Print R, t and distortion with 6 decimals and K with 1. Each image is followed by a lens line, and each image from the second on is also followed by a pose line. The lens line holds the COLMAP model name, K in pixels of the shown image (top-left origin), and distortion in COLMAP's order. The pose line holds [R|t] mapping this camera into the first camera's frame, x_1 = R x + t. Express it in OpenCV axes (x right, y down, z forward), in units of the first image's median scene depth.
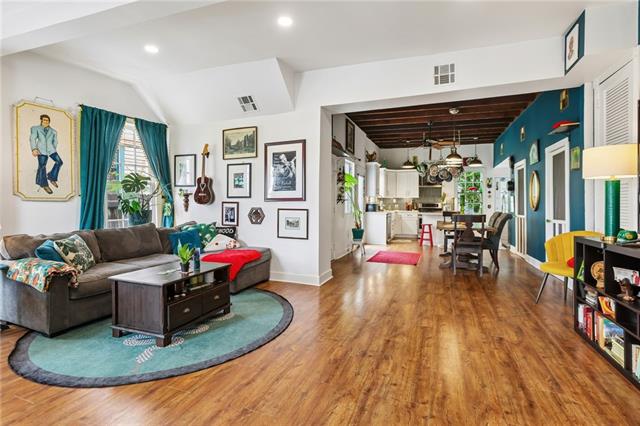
lens RADIAL K [[311.3, 0, 320.8], [0, 311.3, 207.5], [0, 0, 1]] dist [-0.005299, 0.001653]
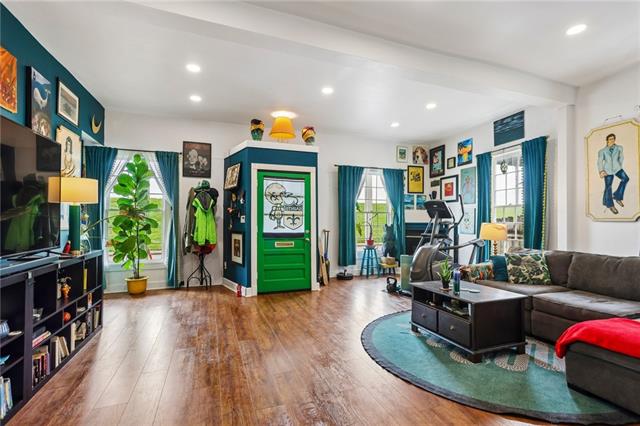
lens RADIAL K [[311.3, 0, 320.4], [0, 311.3, 213.9], [0, 0, 1]] dist [-0.005299, 0.001653]
pose [[-0.763117, -0.012101, -0.646148, 0.184528], [-0.006316, 0.999917, -0.011267, -0.011758], [0.646230, -0.004517, -0.763129, 0.478138]]
